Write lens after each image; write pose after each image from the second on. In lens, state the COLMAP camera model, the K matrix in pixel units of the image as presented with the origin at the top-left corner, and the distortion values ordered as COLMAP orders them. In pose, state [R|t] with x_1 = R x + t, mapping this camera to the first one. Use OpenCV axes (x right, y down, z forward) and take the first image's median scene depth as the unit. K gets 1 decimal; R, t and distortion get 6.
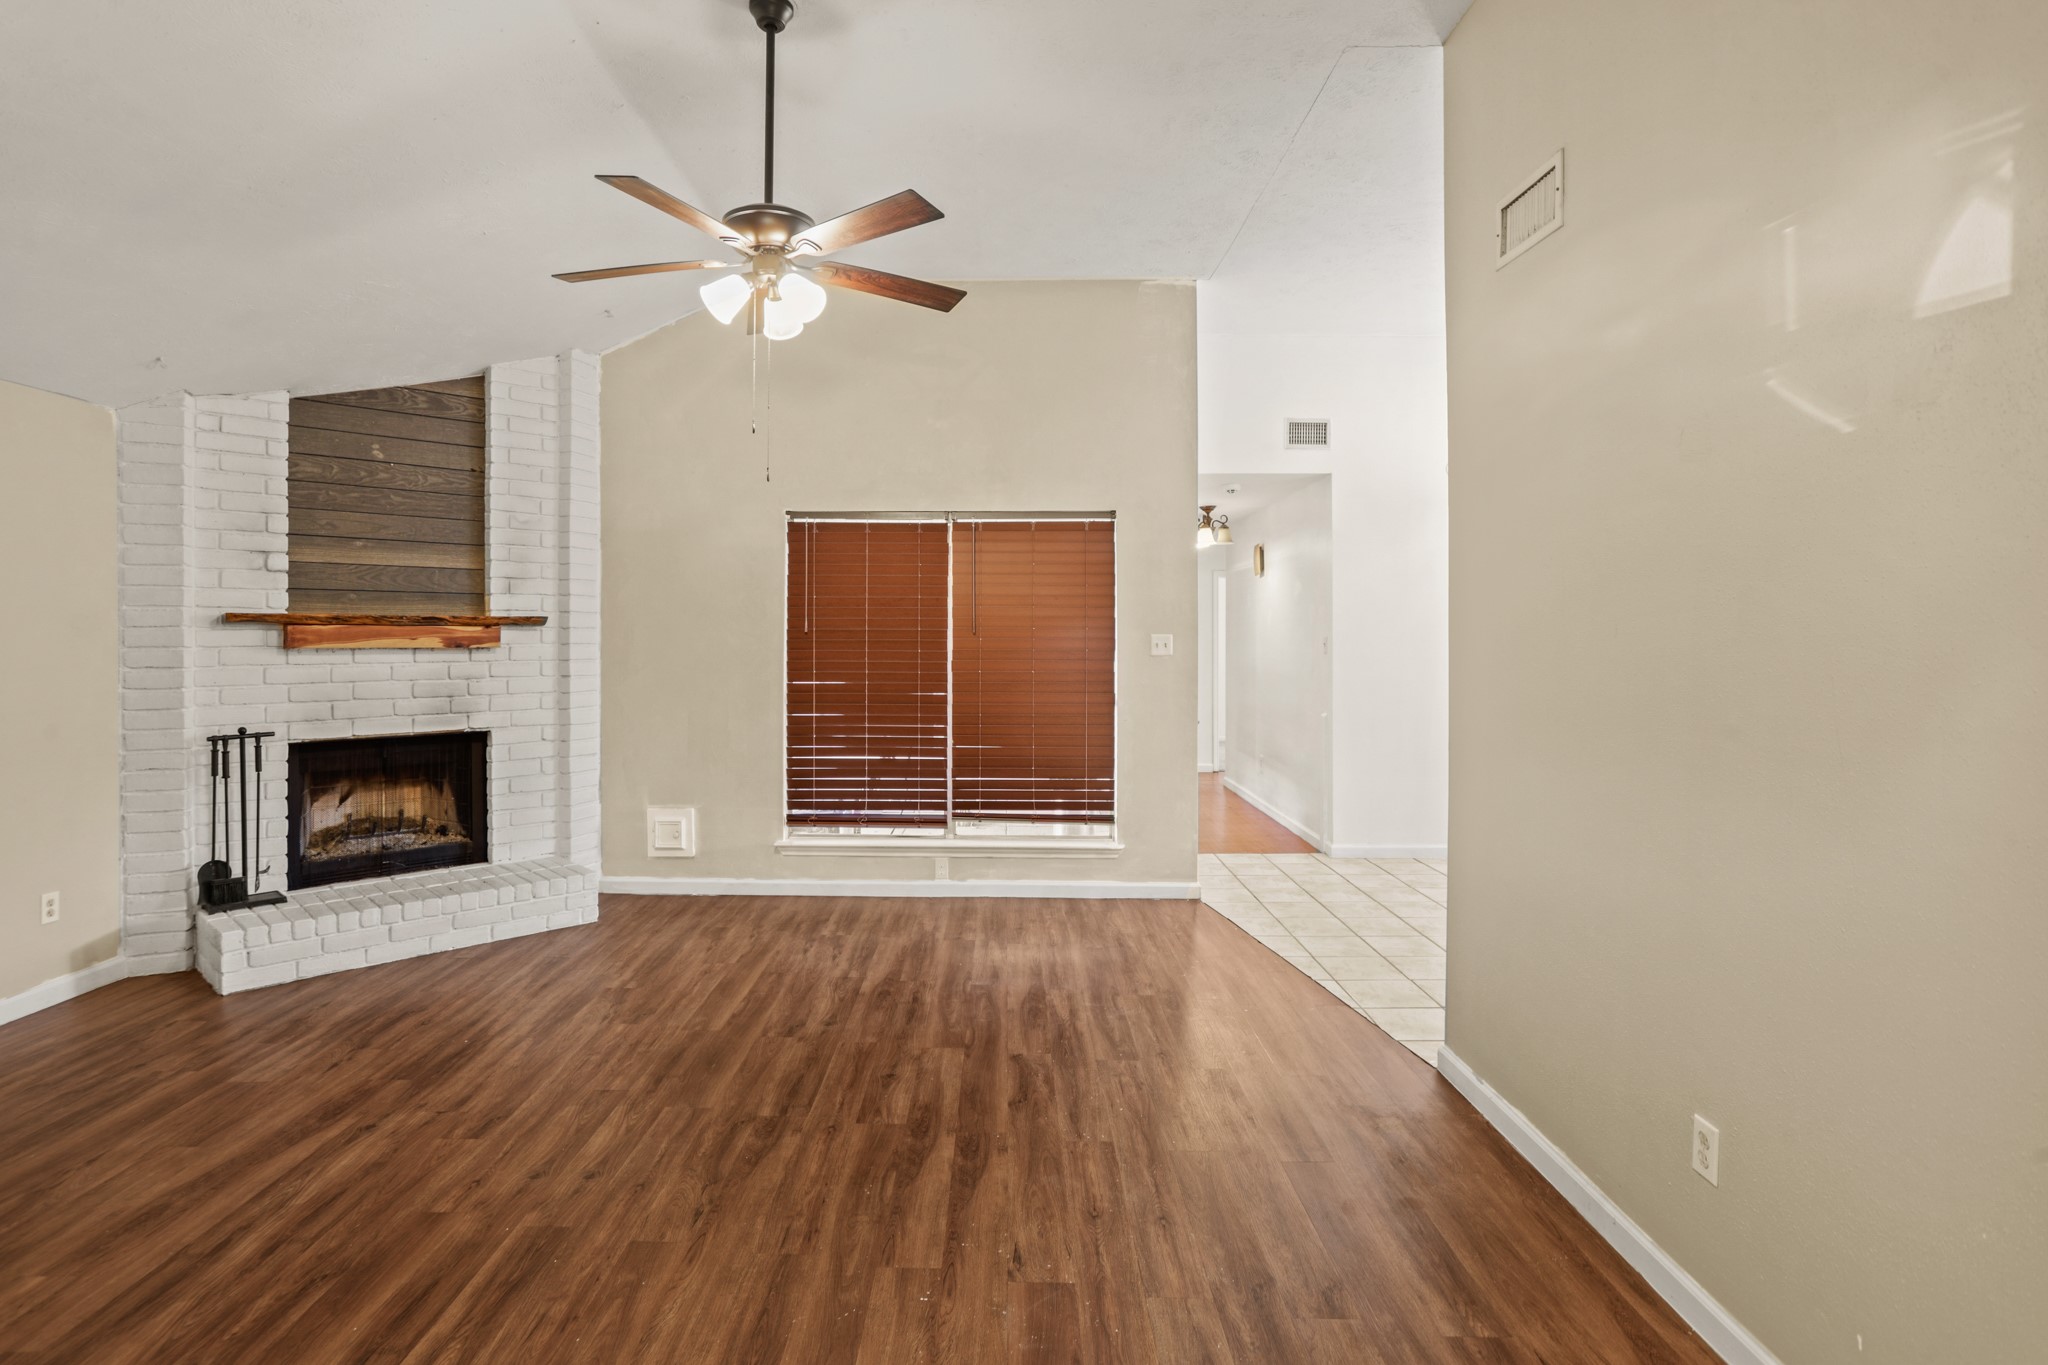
lens RADIAL K [[1016.5, 0, 989.8], [0, 1016.5, 644.9], [0, 0, 1]] dist [-0.058488, 0.033020]
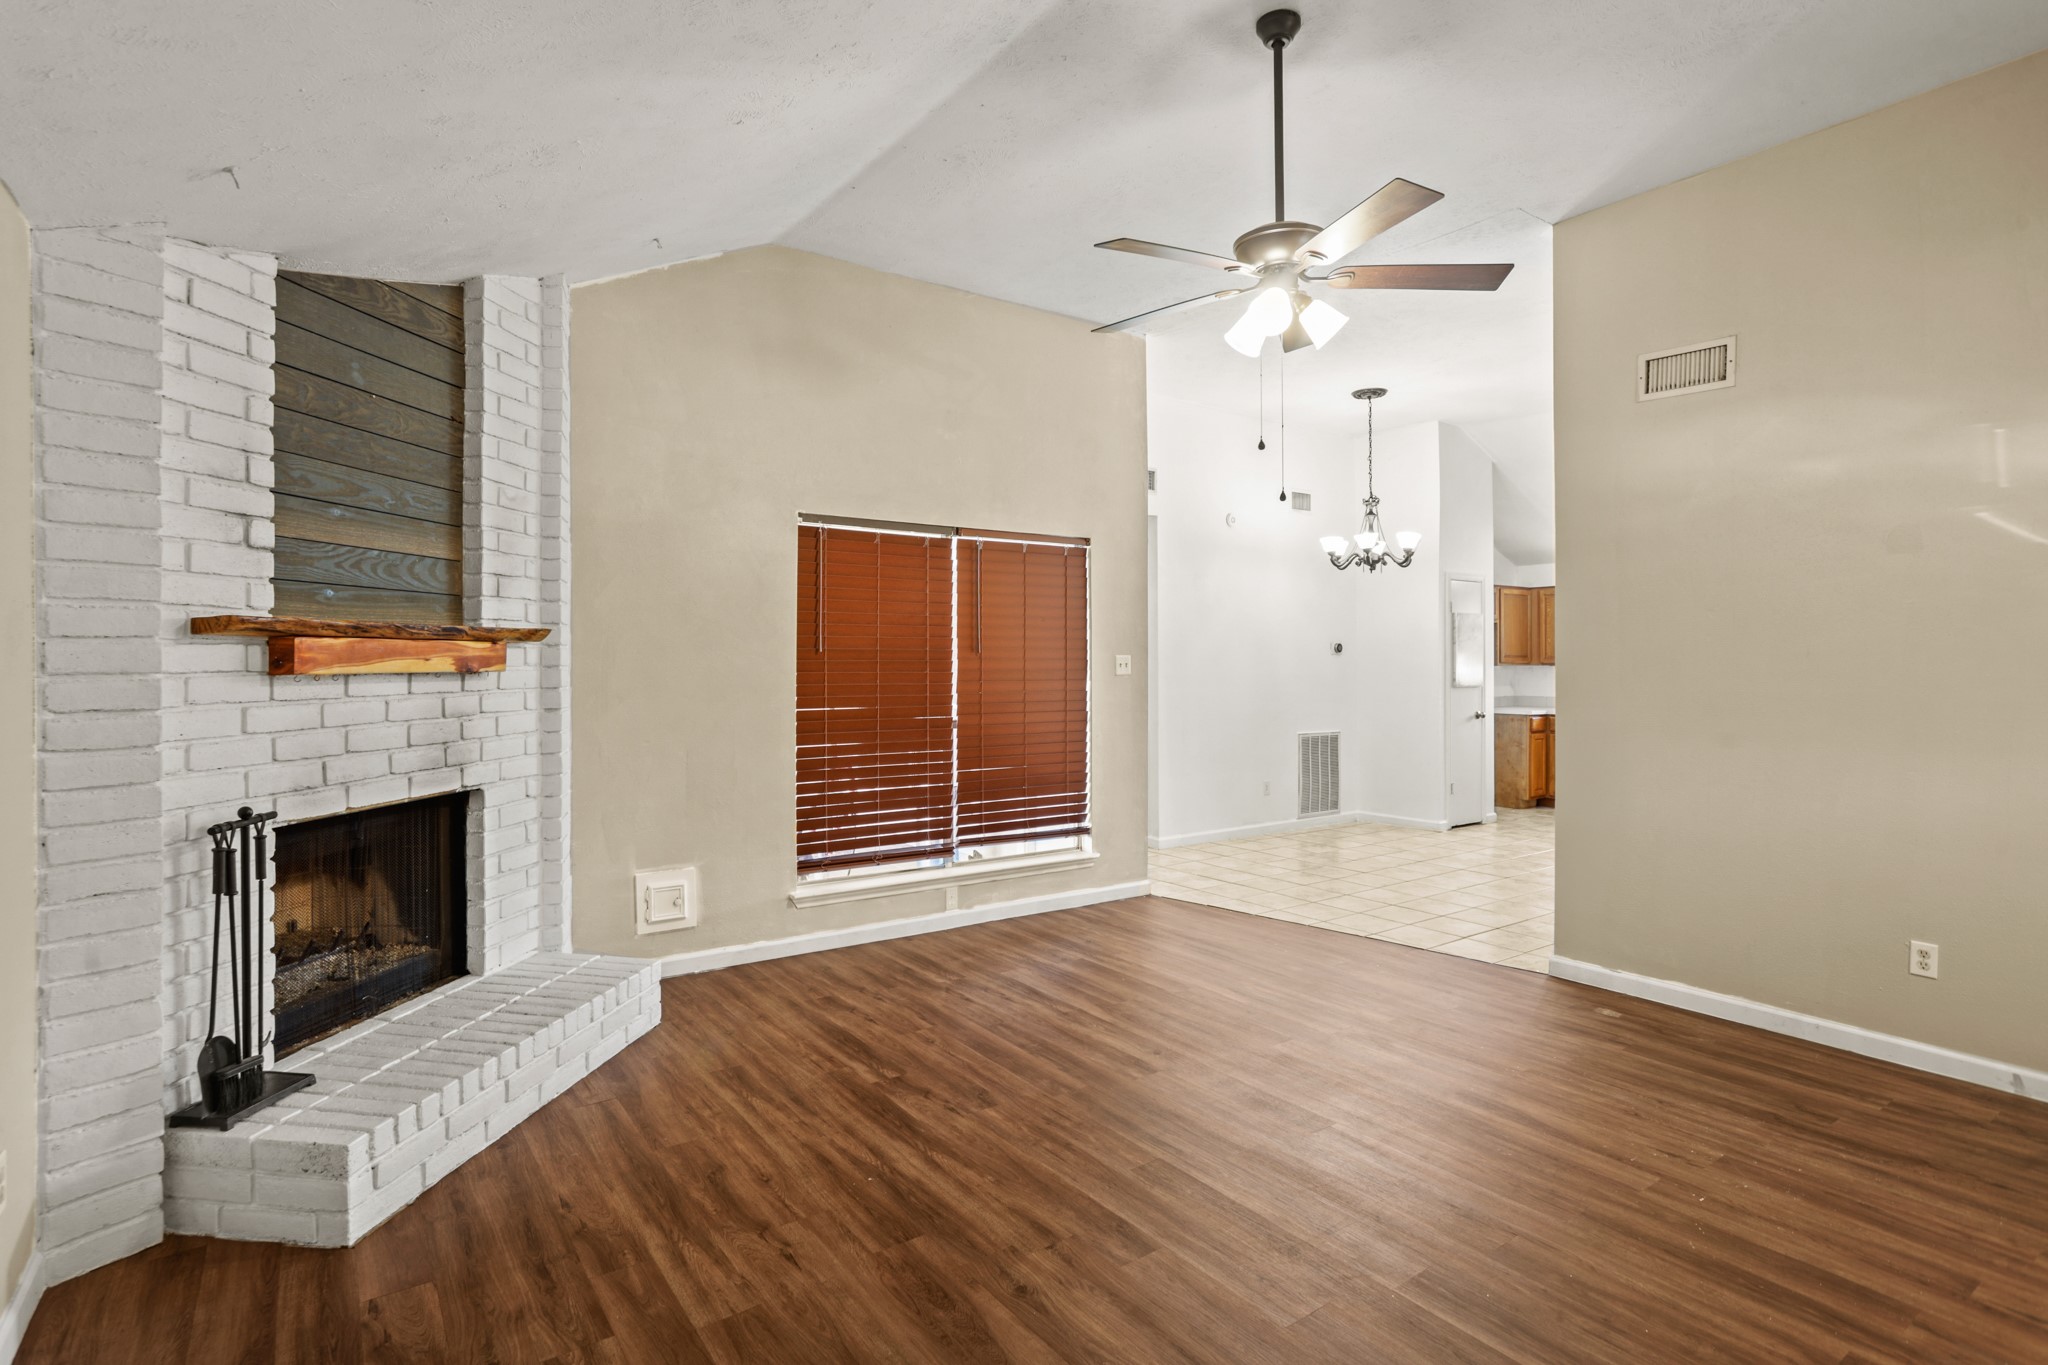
lens RADIAL K [[1013.3, 0, 987.1], [0, 1013.3, 668.4], [0, 0, 1]] dist [-0.058402, 0.033858]
pose [[0.817004, -0.005014, 0.576611, -0.740669], [0.003319, 0.999987, 0.003992, -0.001665], [-0.576623, -0.001348, 0.817009, 0.258642]]
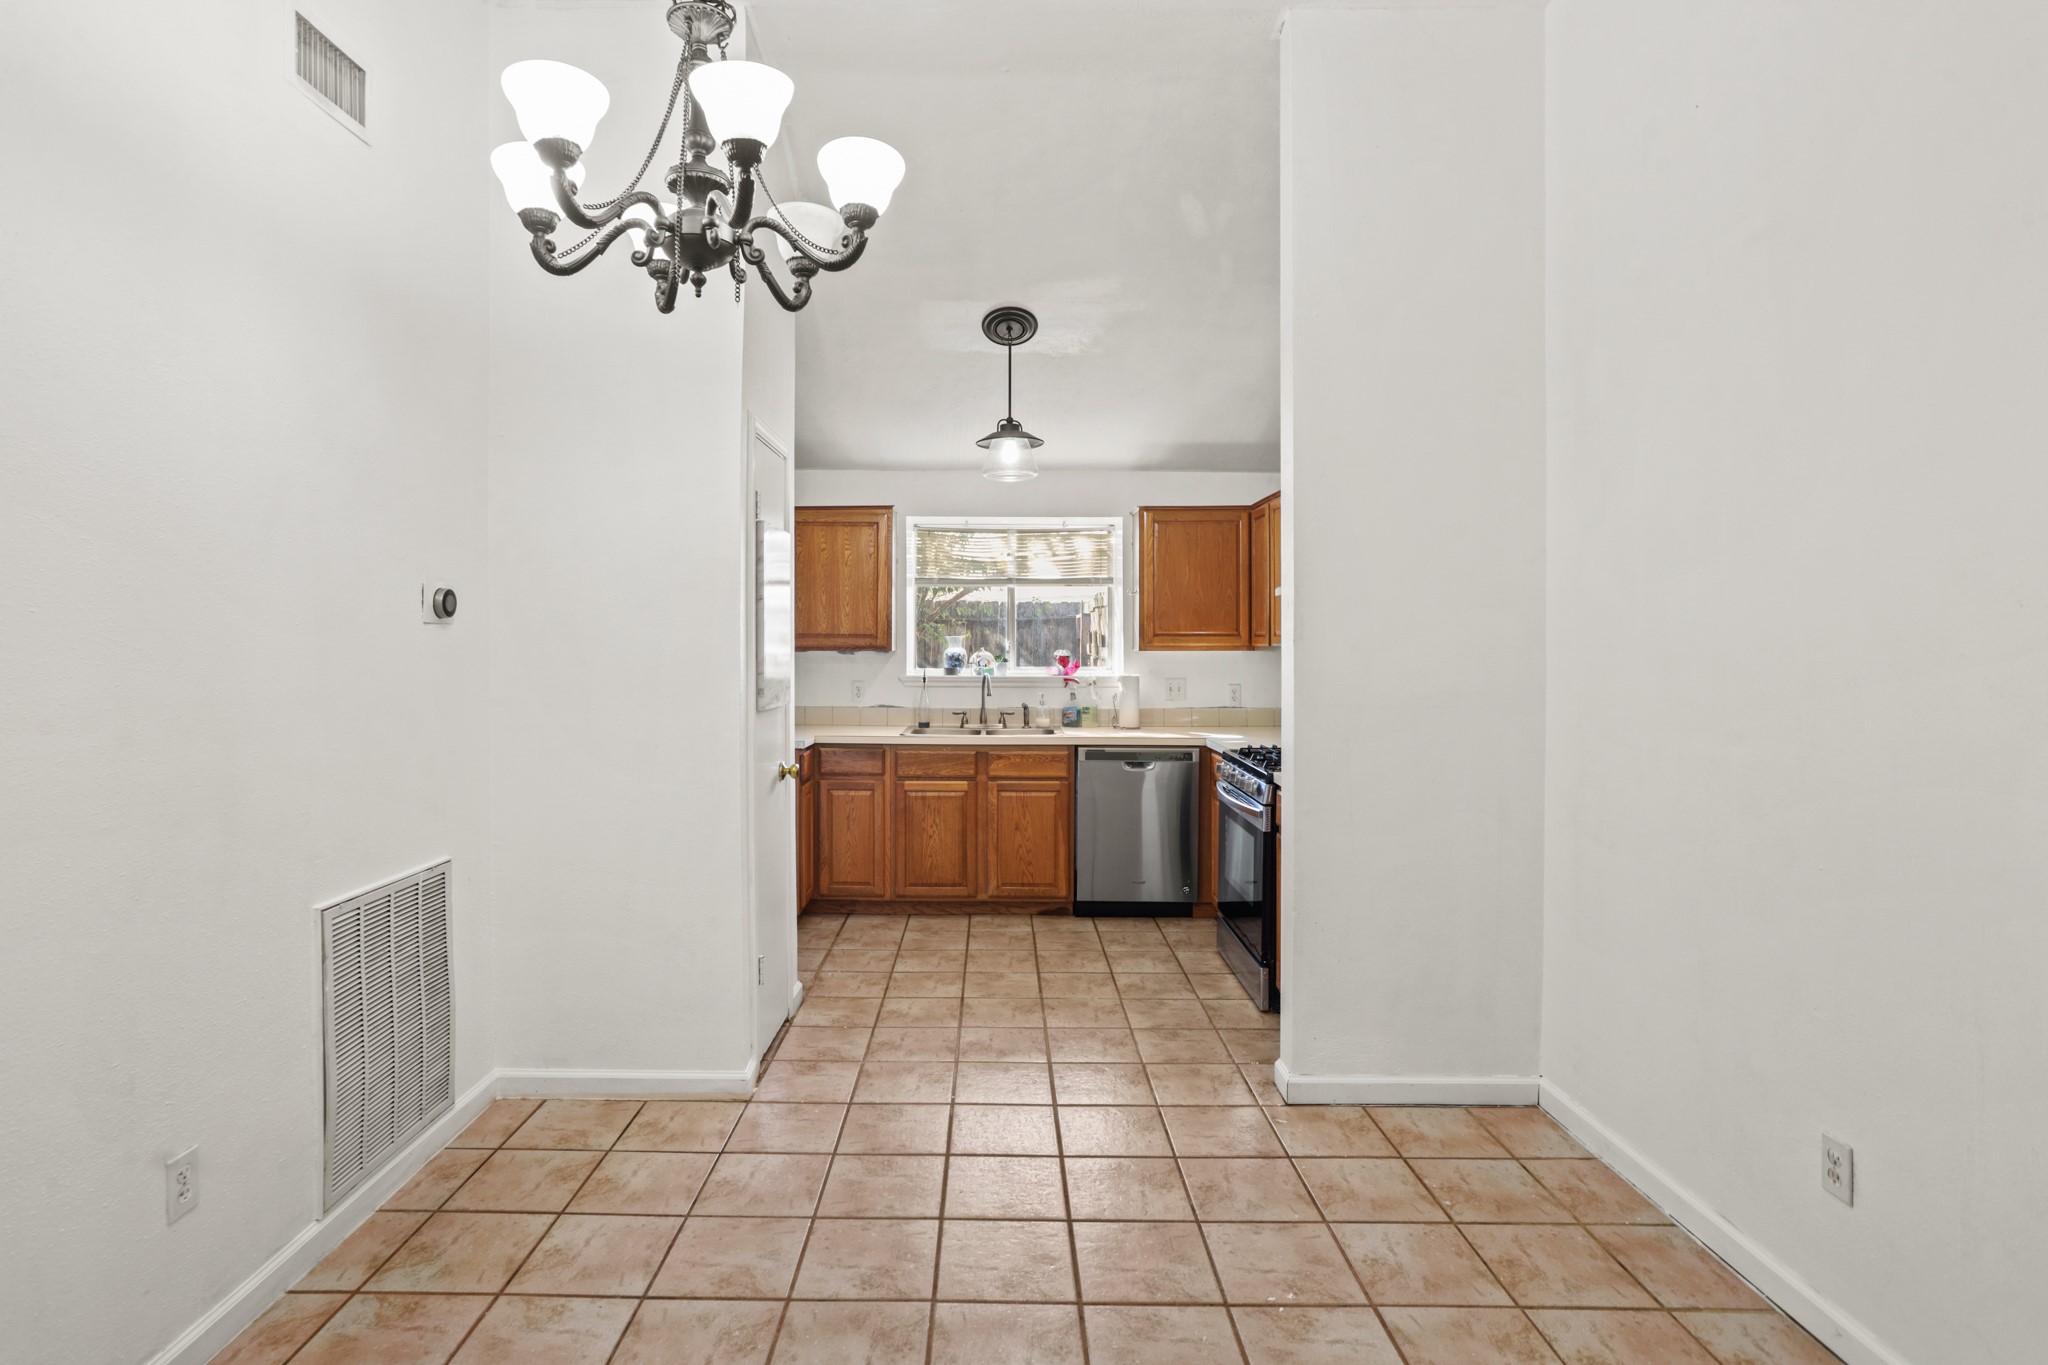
lens RADIAL K [[1023.2, 0, 986.8], [0, 1023.2, 649.9], [0, 0, 1]] dist [-0.064167, 0.041647]
pose [[-0.008188, -0.007120, 0.999941, 0.353081], [0.000472, 0.999975, 0.007124, -0.006114], [-0.999966, 0.000530, -0.008185, 1.164842]]
